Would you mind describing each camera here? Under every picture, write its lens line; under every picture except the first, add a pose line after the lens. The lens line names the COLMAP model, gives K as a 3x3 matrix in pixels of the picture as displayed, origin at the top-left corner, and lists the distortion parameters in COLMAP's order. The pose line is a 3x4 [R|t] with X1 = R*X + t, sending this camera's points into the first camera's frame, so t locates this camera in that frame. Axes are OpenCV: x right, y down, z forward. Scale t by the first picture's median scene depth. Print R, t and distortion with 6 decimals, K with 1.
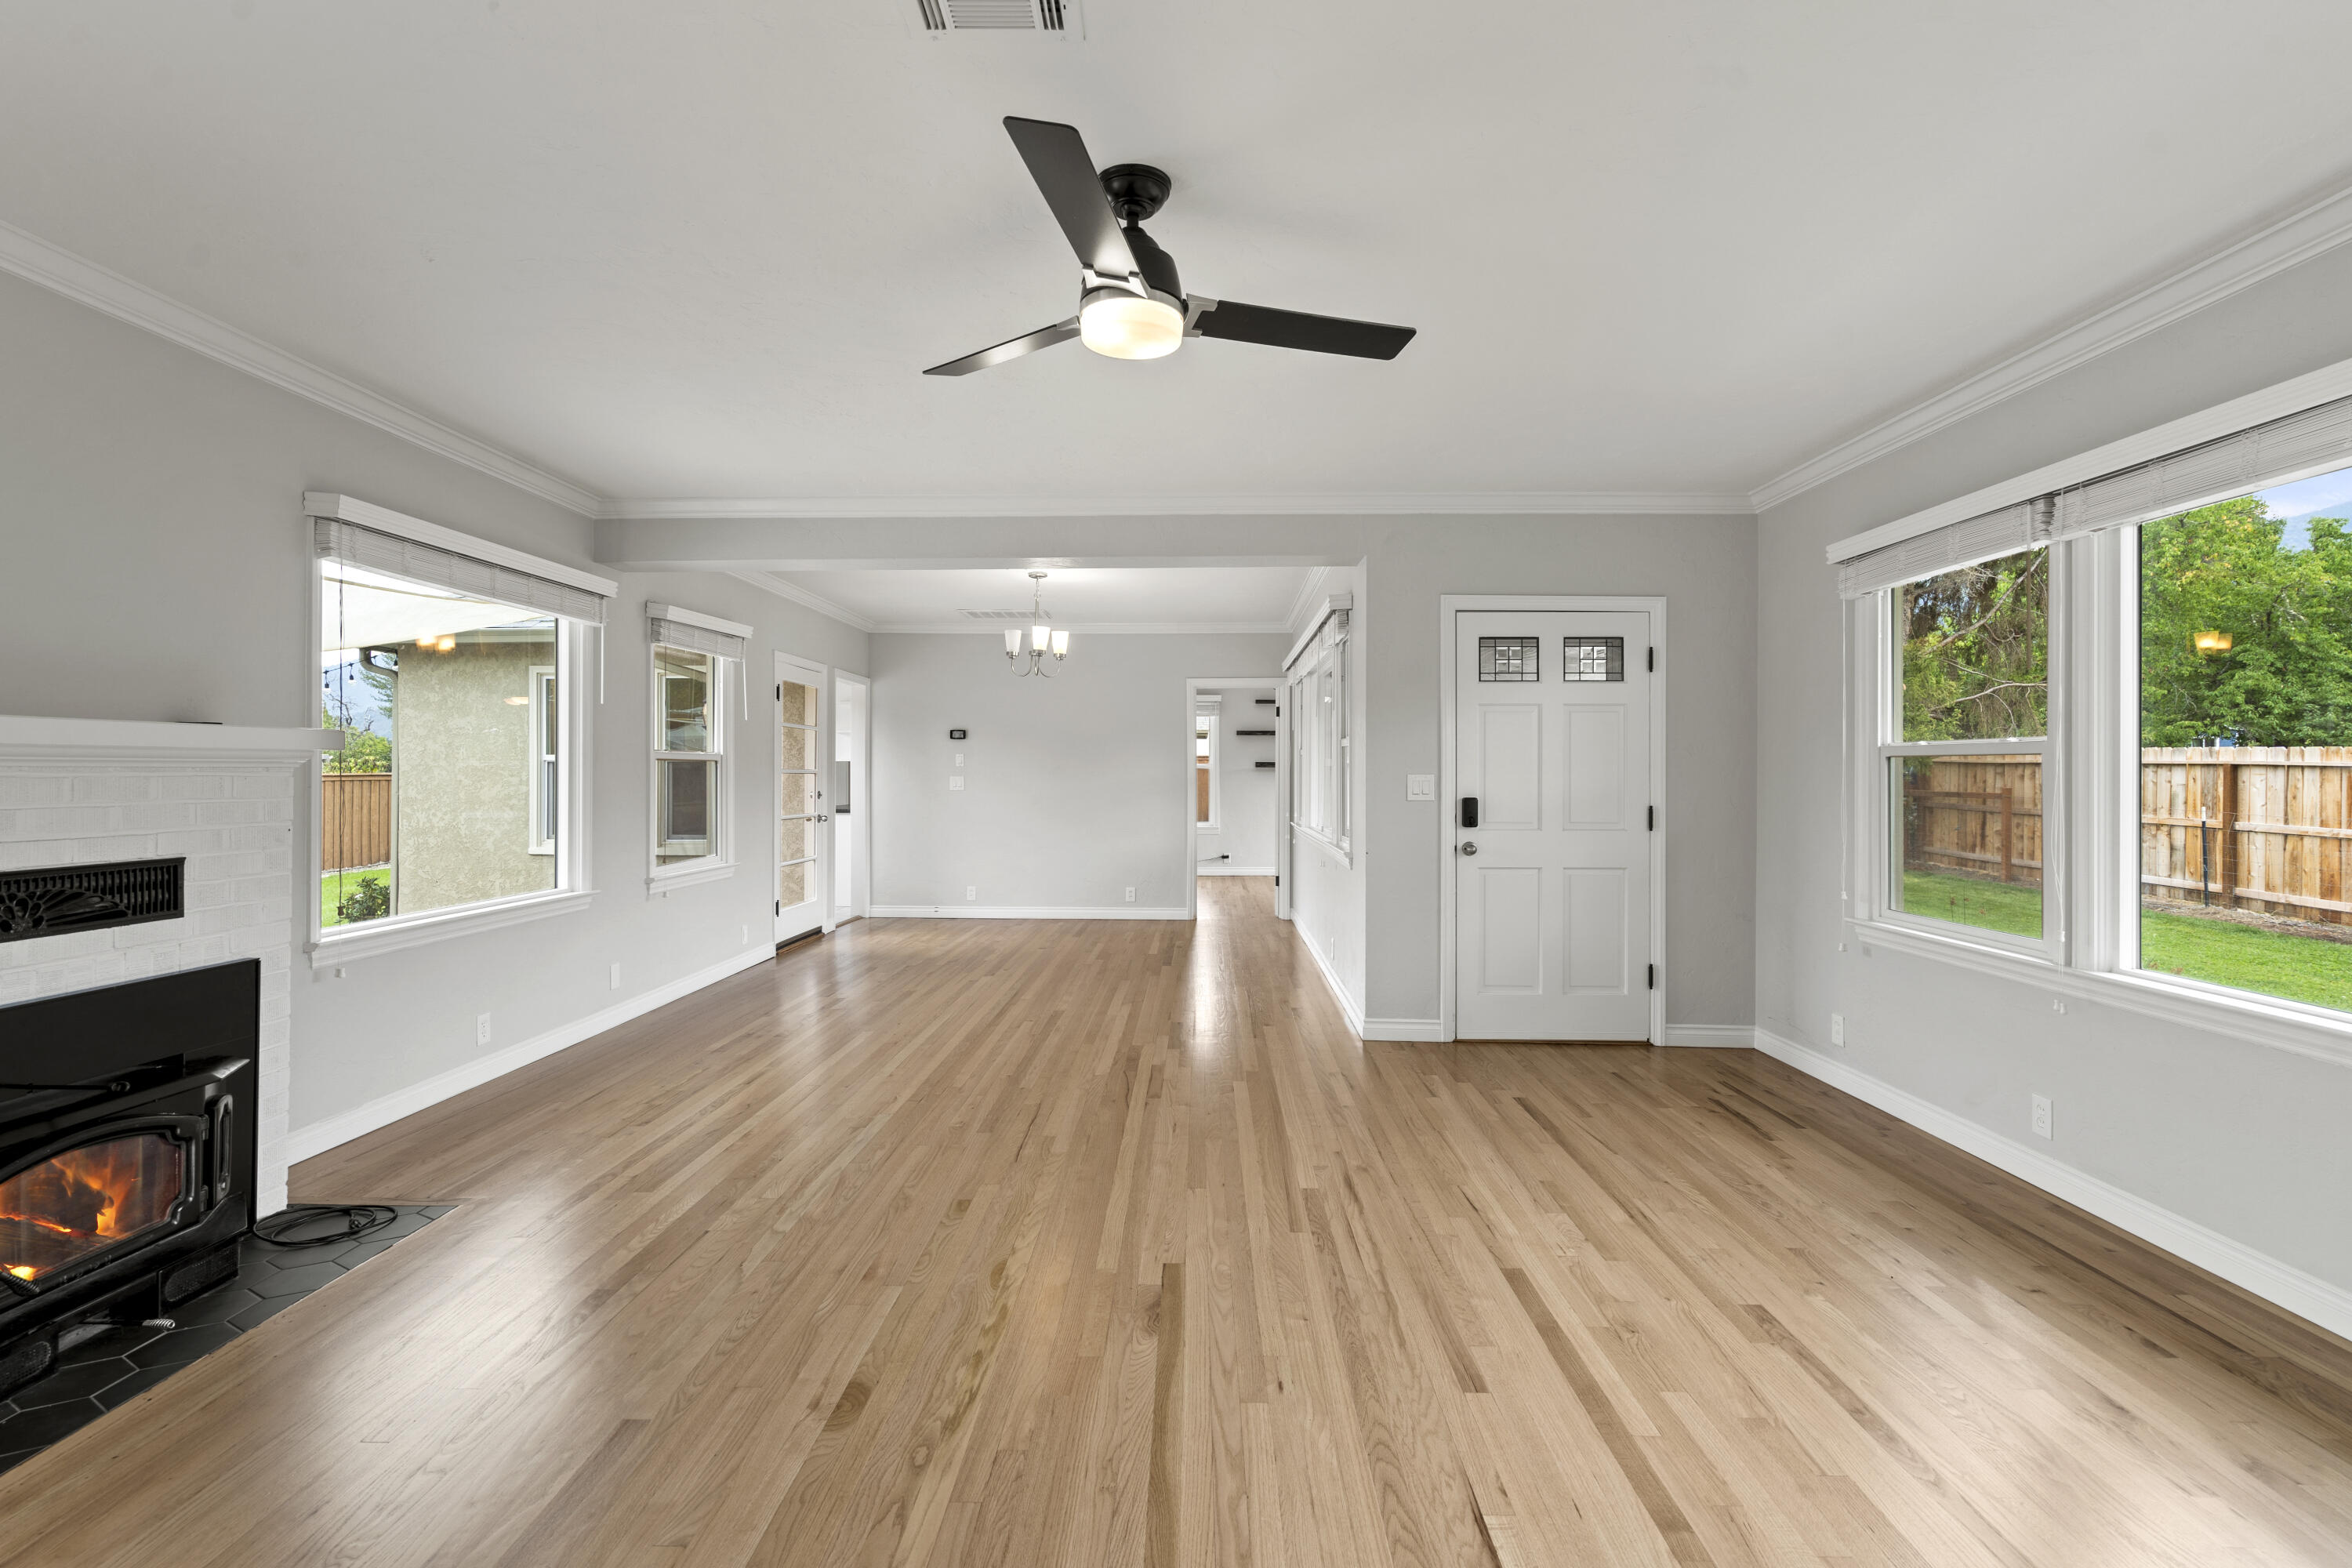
lens RADIAL K [[1083.0, 0, 1167.9], [0, 1083.0, 776.0], [0, 0, 1]] dist [-0.001853, 0.000472]
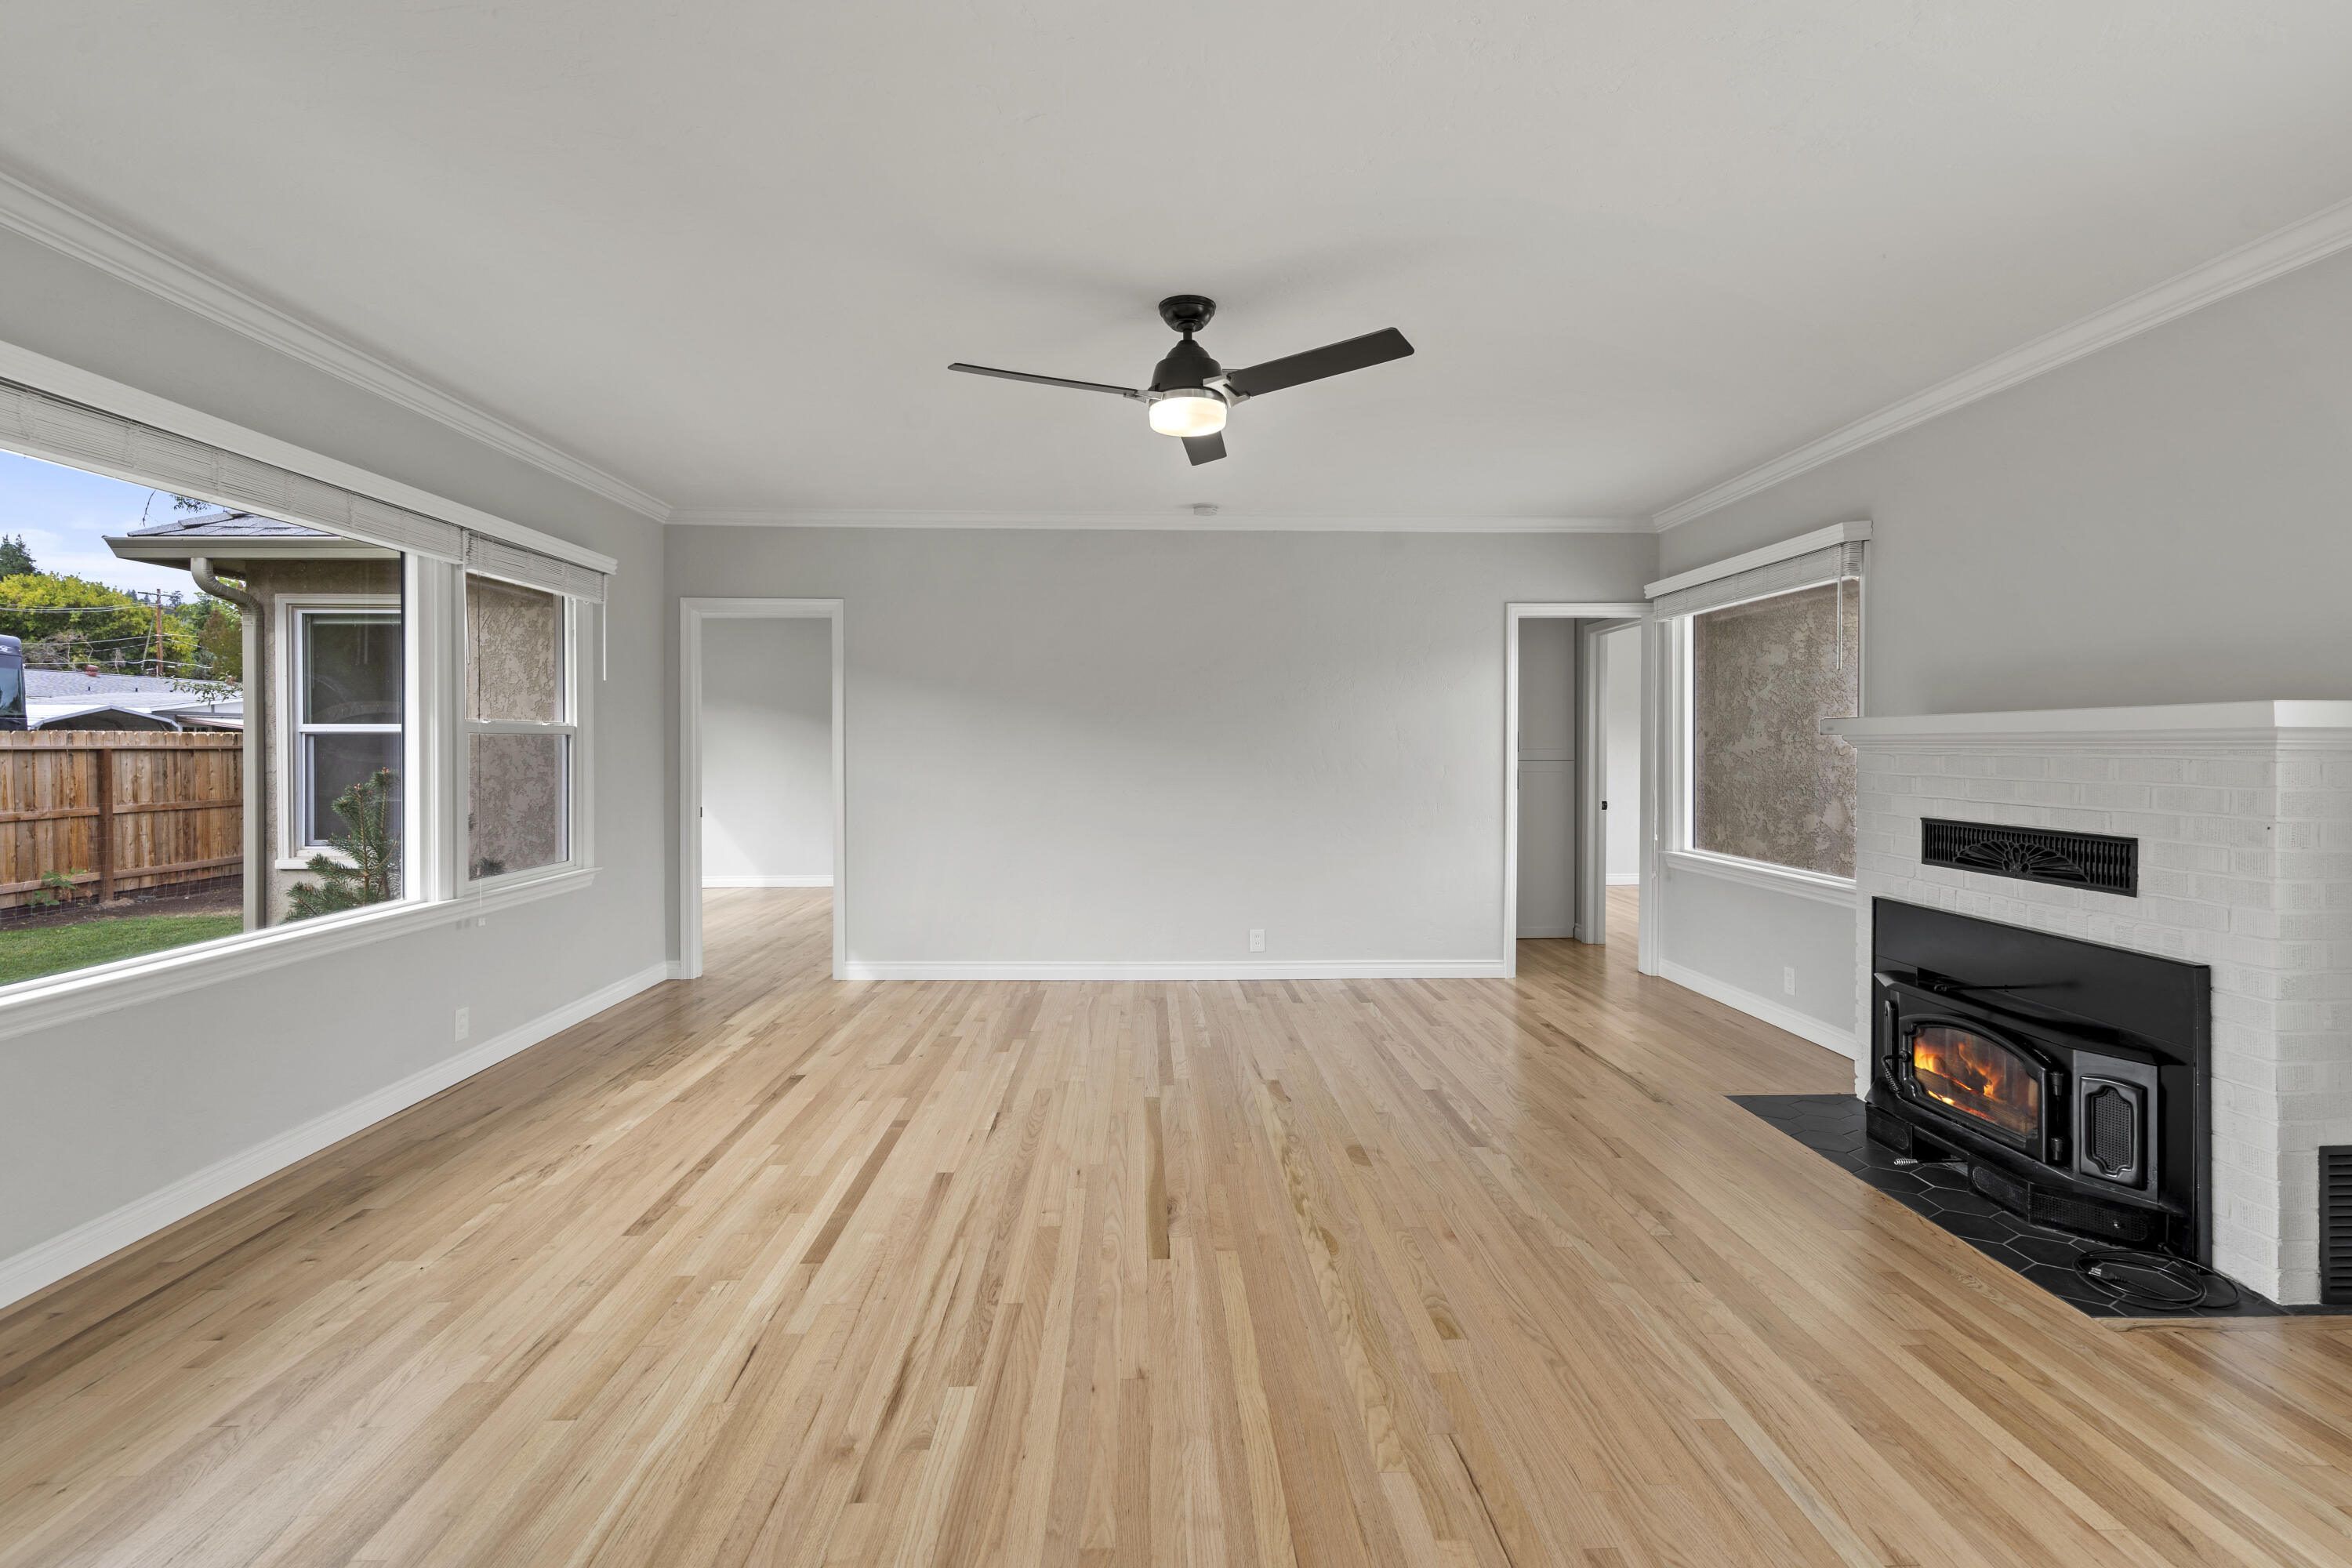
lens RADIAL K [[1083.0, 0, 1182.6], [0, 1083.0, 753.6], [0, 0, 1]] dist [-0.001853, 0.000472]
pose [[-0.997790, -0.002561, -0.066403, 0.048390], [-0.003430, 0.999910, 0.012978, -0.014054], [0.066364, 0.013177, -0.997708, 1.896548]]
